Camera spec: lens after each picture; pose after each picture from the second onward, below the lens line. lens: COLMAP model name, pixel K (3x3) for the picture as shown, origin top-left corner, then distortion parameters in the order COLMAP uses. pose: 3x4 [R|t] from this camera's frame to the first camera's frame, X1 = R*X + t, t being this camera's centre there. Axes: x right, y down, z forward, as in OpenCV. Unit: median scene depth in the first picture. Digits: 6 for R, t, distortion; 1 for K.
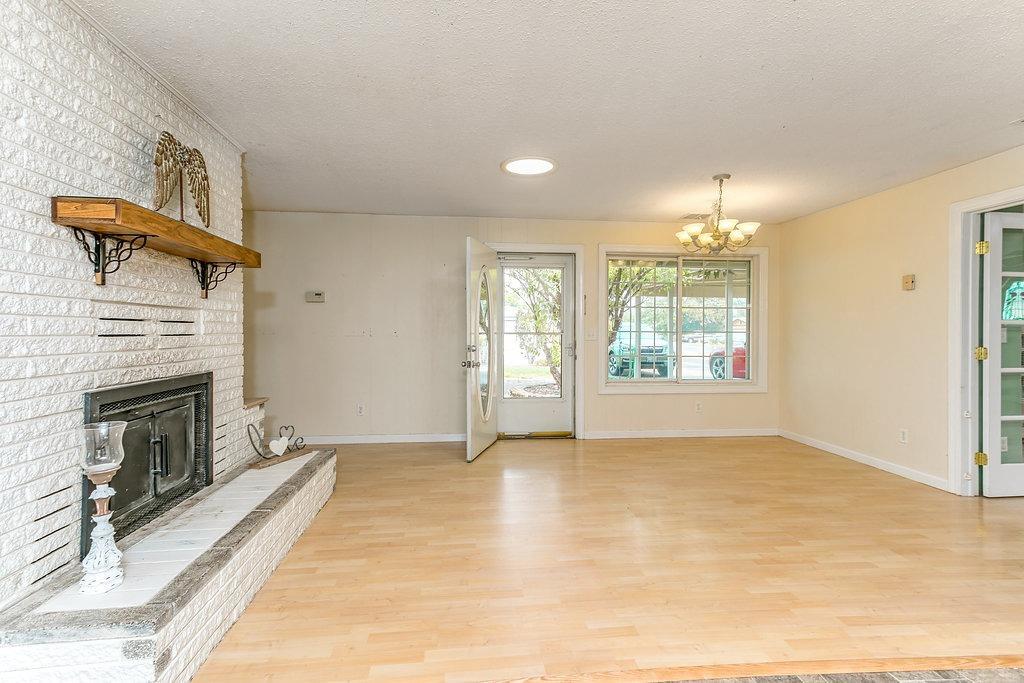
lens RADIAL K [[485.1, 0, 506.7], [0, 485.1, 337.2], [0, 0, 1]] dist [0.021711, 0.000525]
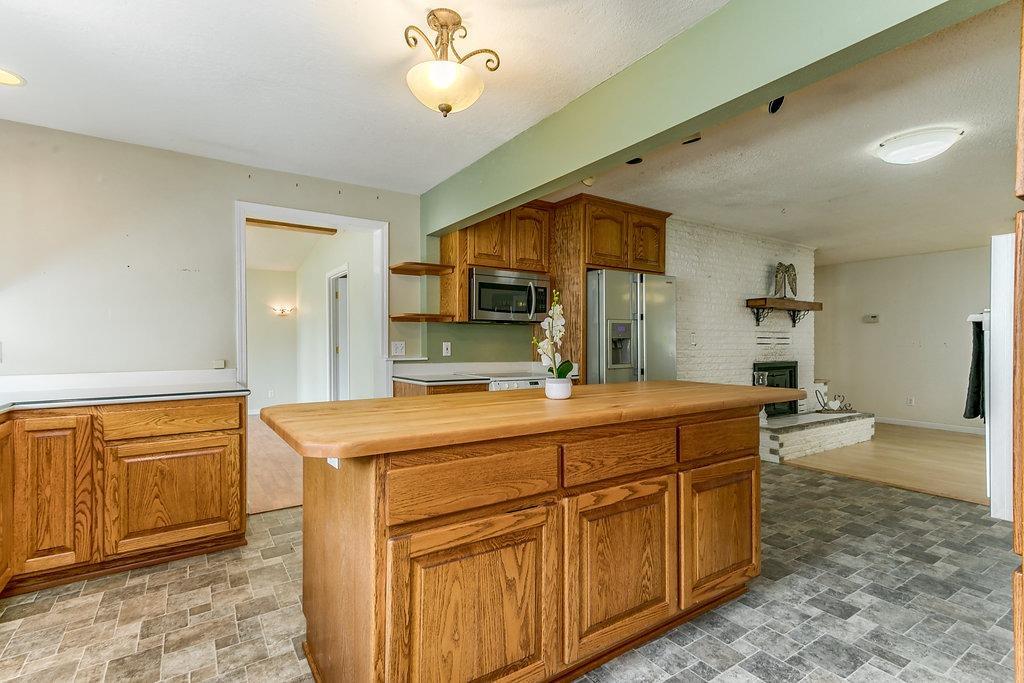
lens RADIAL K [[485.1, 0, 507.6], [0, 485.1, 345.2], [0, 0, 1]] dist [0.021711, 0.000525]
pose [[0.463264, -0.005728, -0.886202, 0.806062], [-0.008710, 0.999901, -0.011015, 0.039999], [0.886178, 0.012822, 0.463168, -1.273871]]
